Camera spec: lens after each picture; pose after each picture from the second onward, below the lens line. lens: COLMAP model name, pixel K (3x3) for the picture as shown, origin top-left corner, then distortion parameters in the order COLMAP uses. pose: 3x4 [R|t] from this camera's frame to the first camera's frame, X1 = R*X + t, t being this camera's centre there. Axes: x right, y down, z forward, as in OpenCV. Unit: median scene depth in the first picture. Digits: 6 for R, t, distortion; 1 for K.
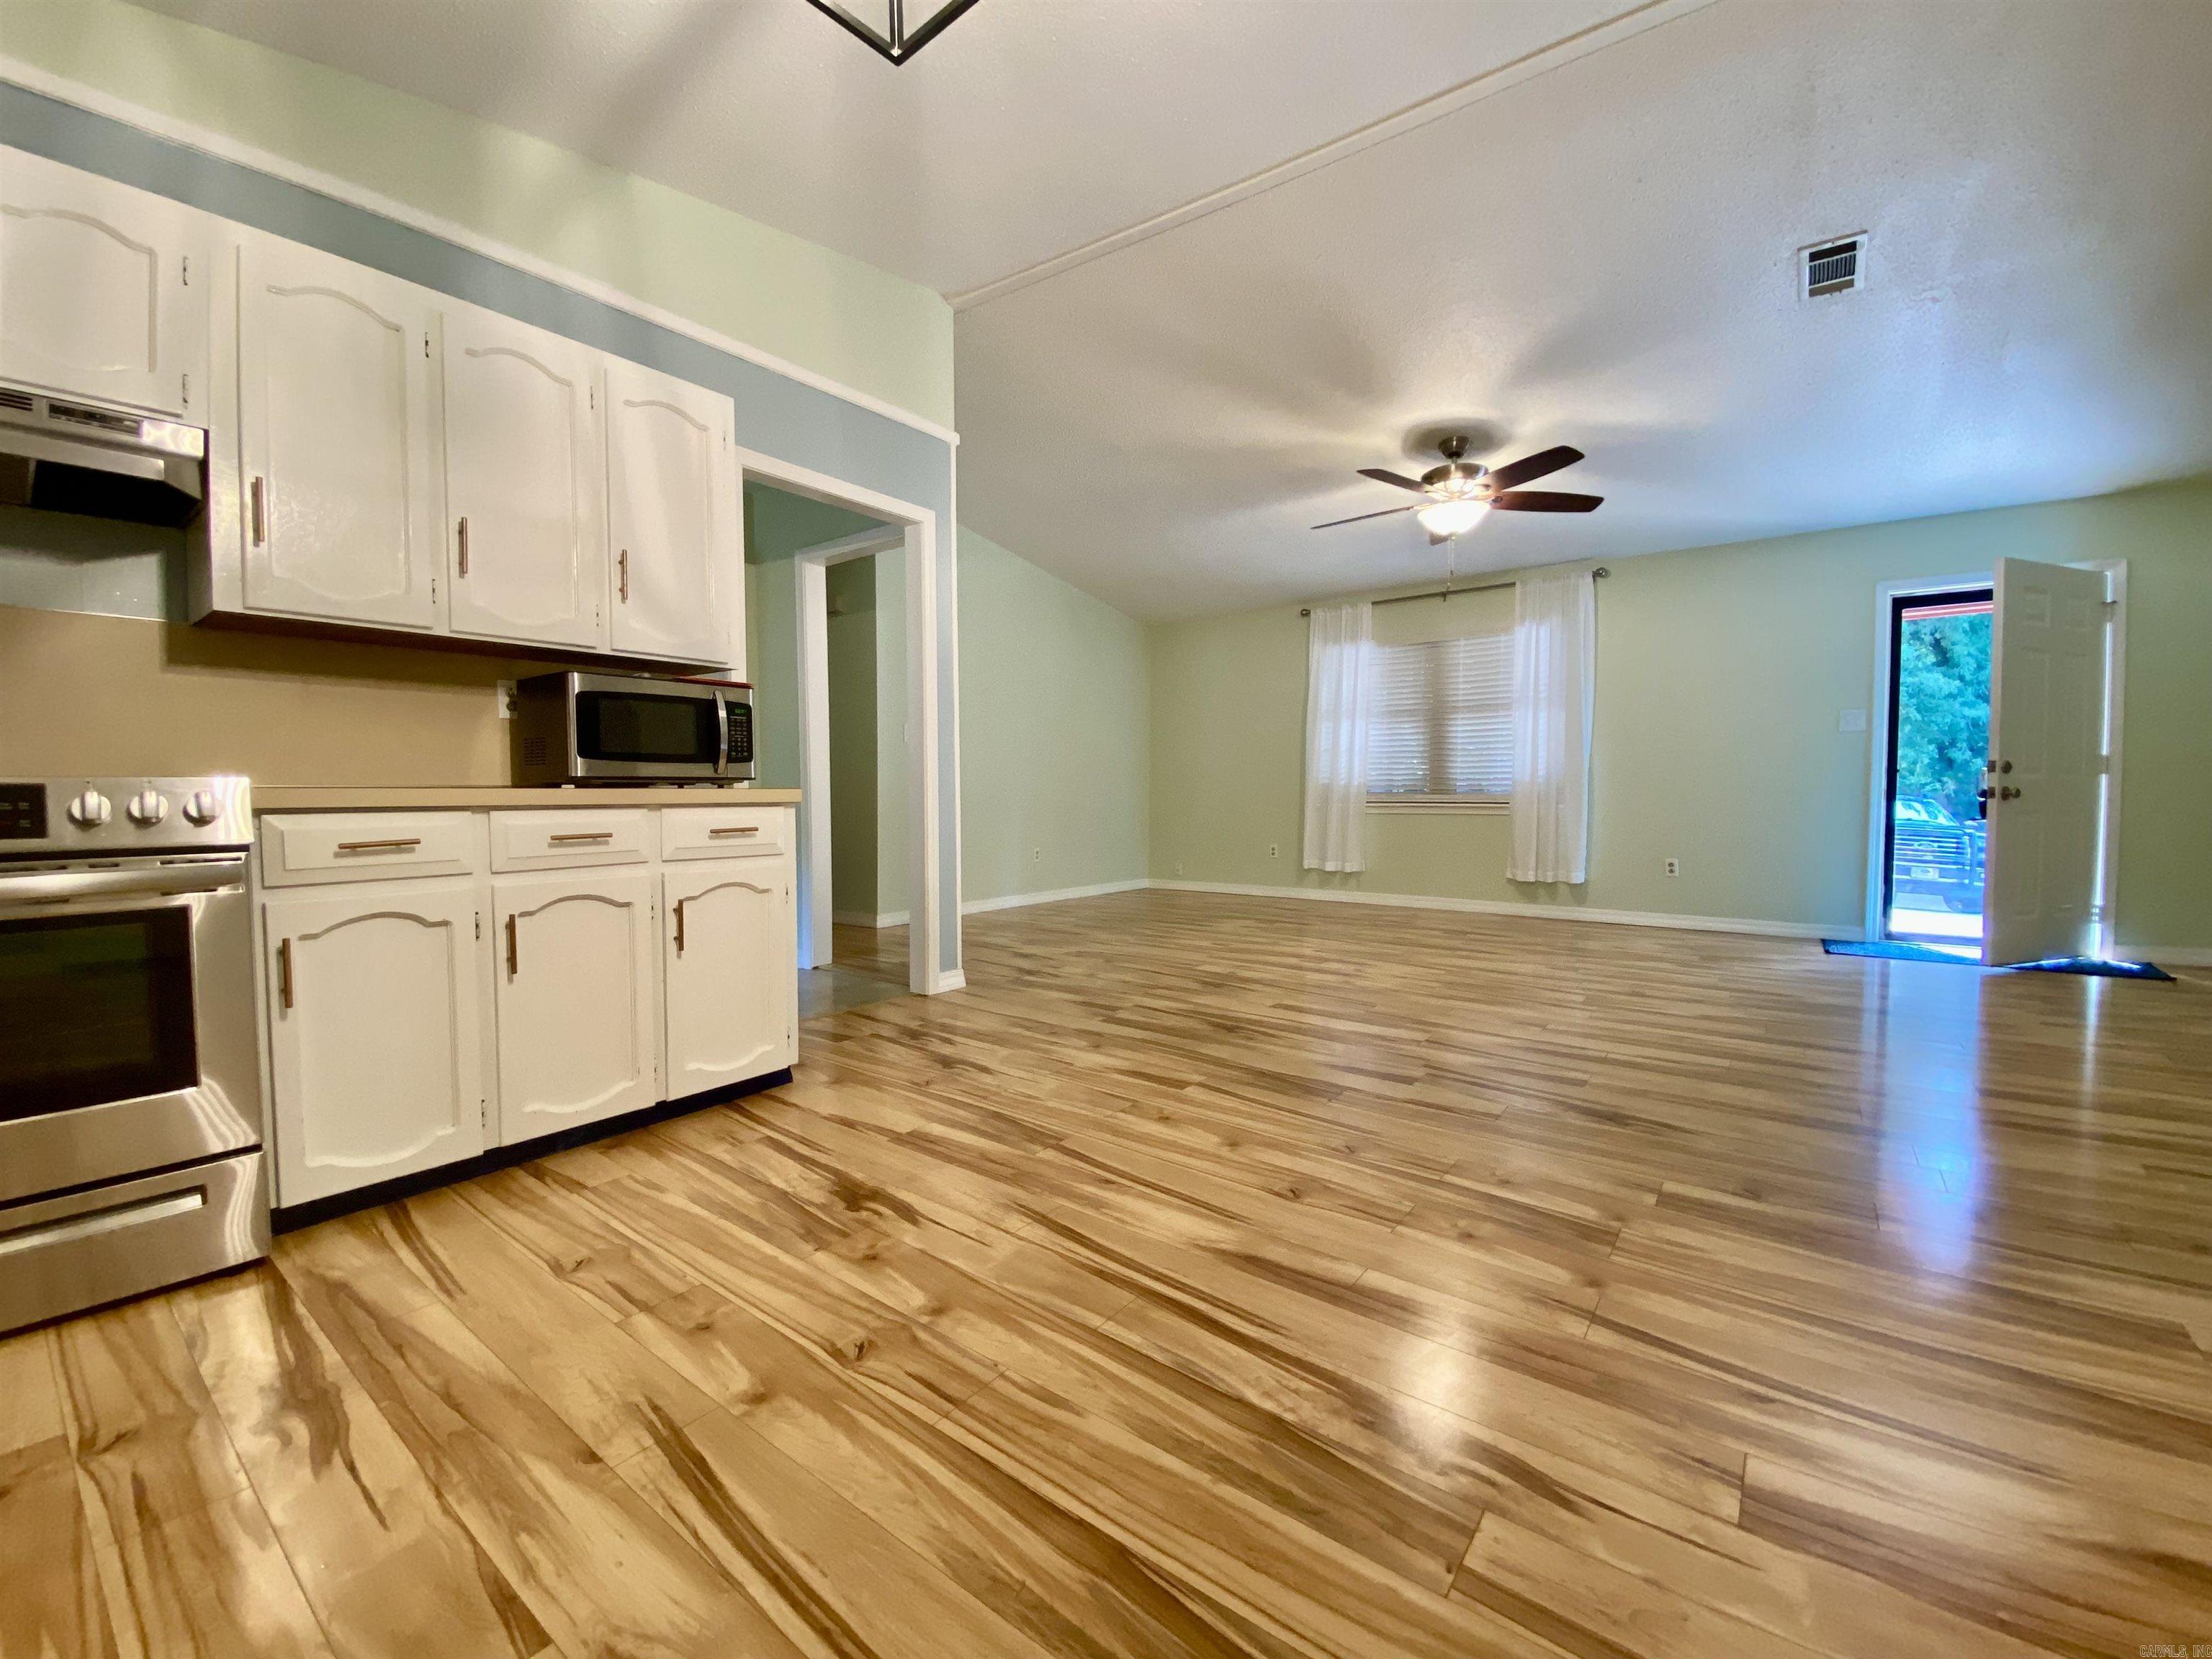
lens RADIAL K [[901.1, 0, 1106.0], [0, 901.1, 829.5], [0, 0, 1]] dist [0.039990, -0.030802]
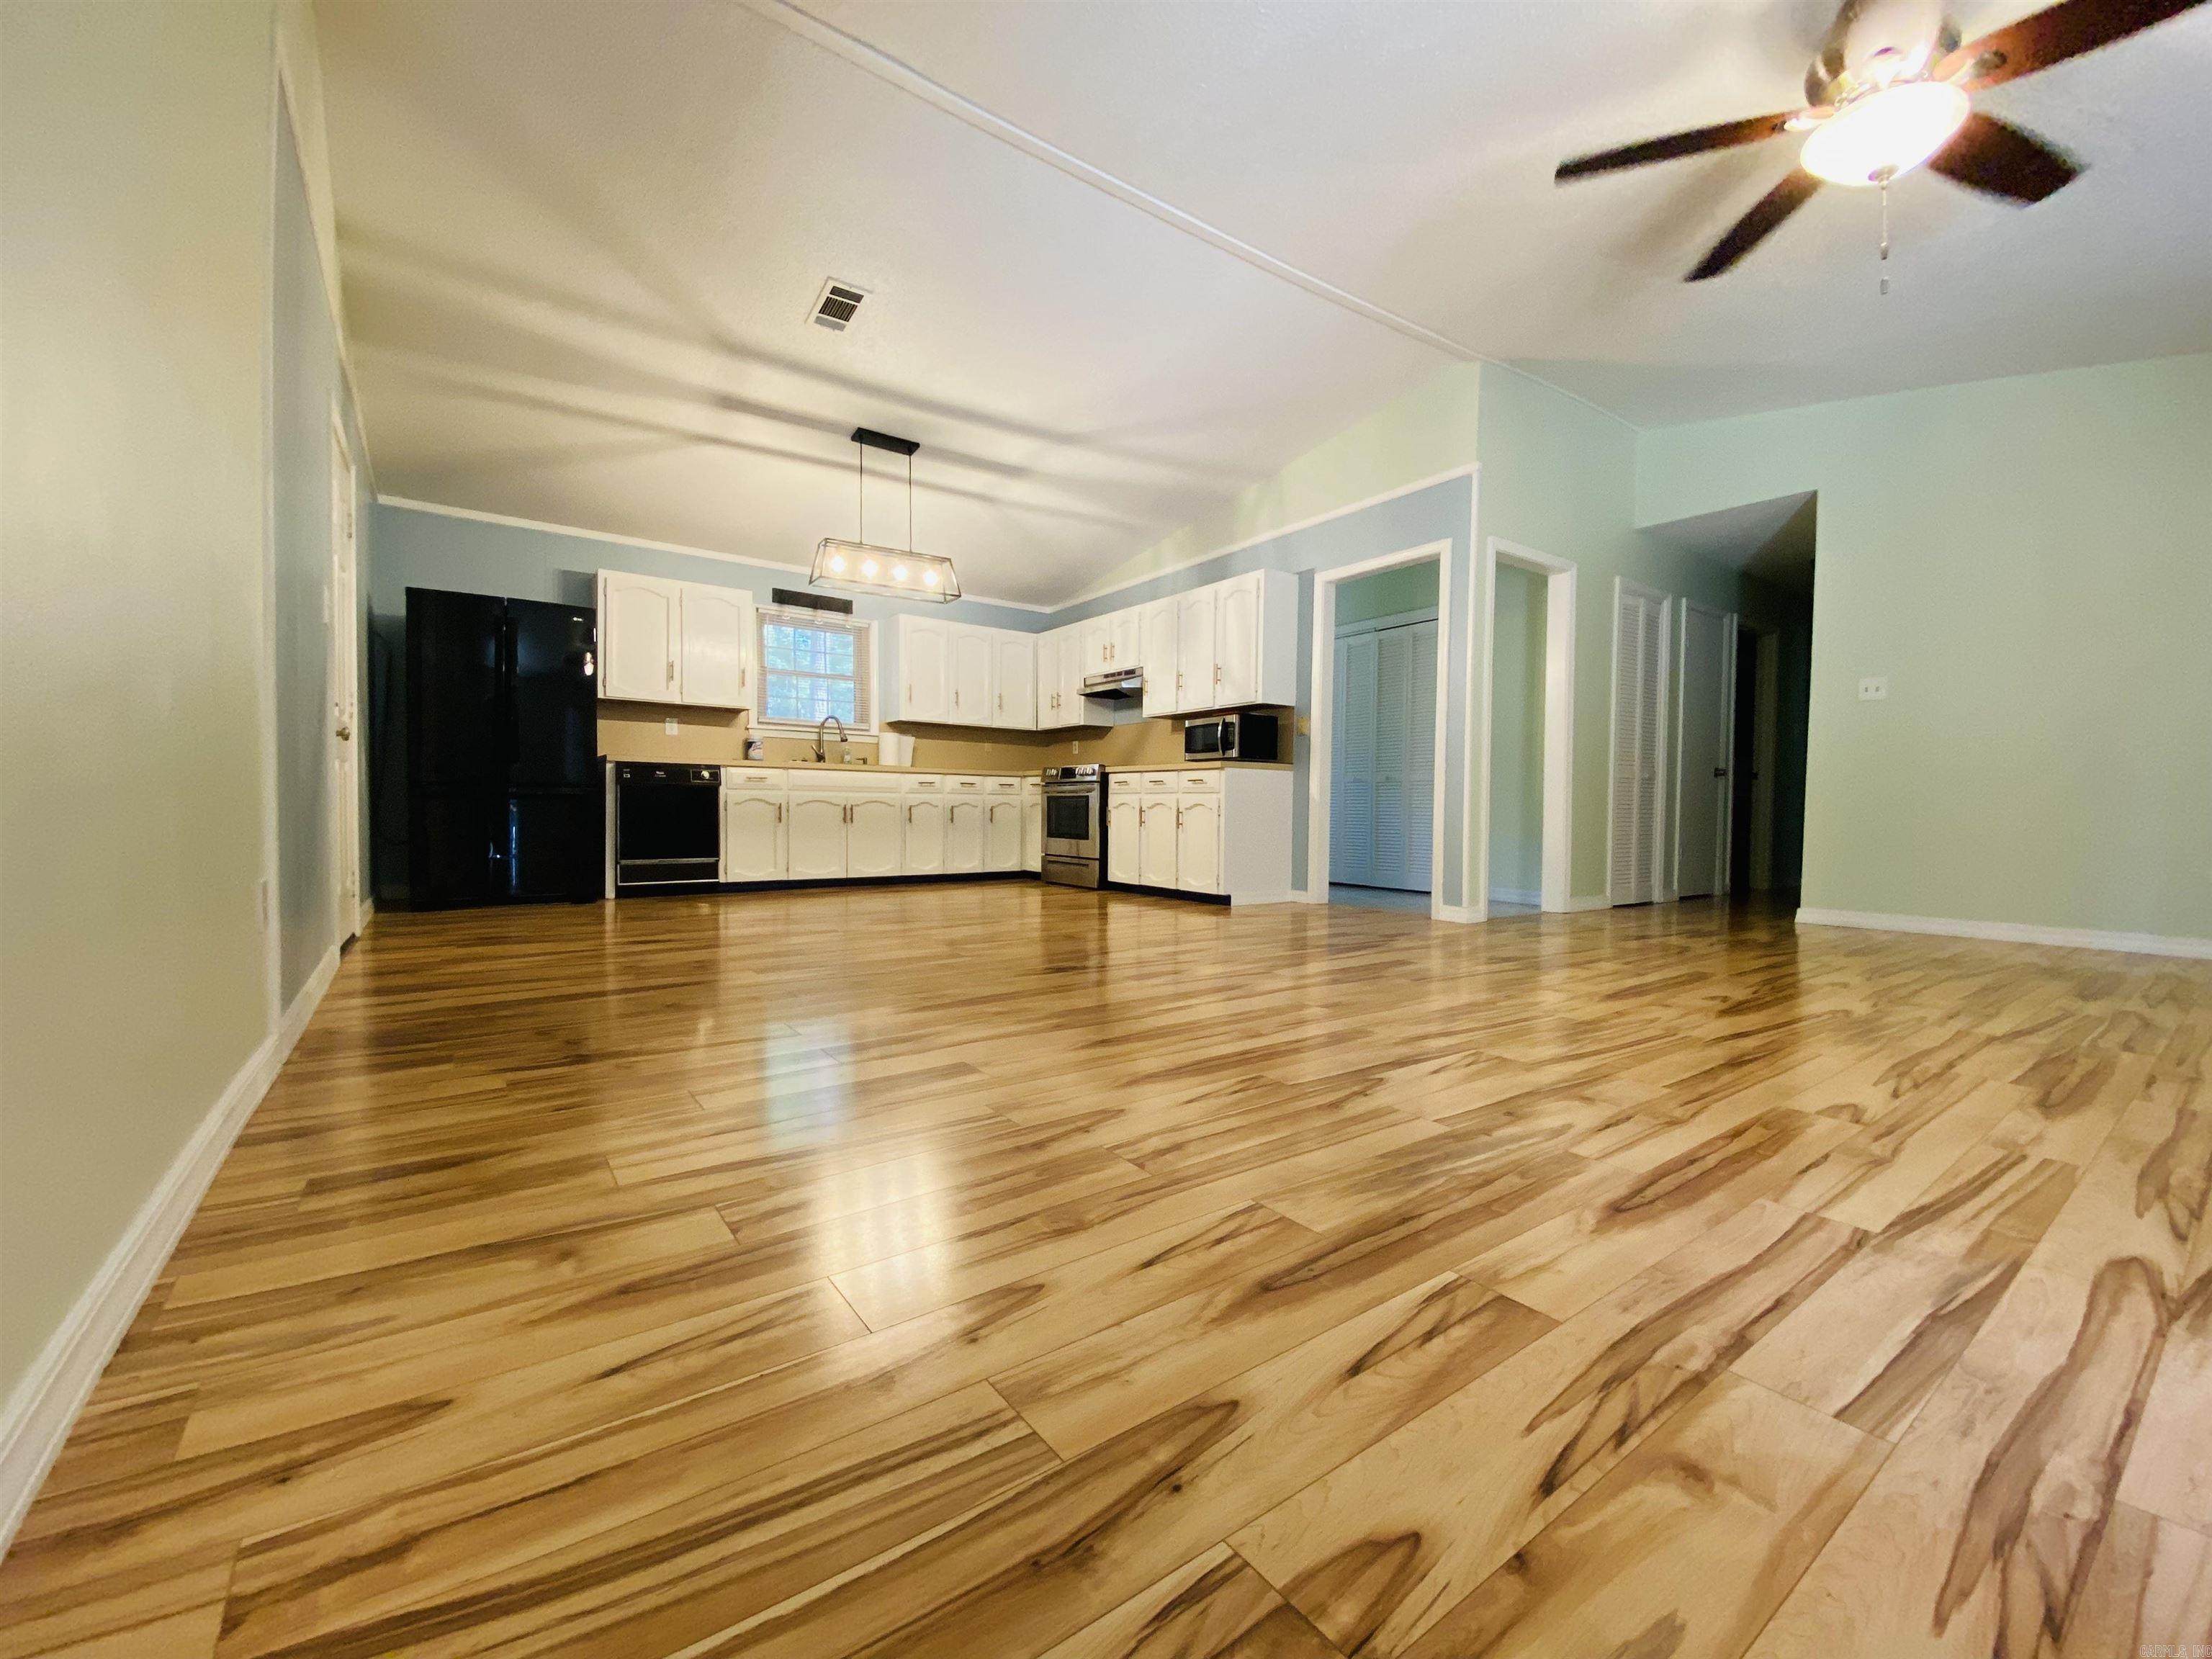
lens RADIAL K [[901.1, 0, 1106.0], [0, 901.1, 829.5], [0, 0, 1]] dist [0.039990, -0.030802]
pose [[-0.299002, 0.020932, -0.954023, 1.514959], [-0.054853, 0.997729, 0.039082, 0.039283], [0.952675, 0.064016, -0.297175, 1.224448]]
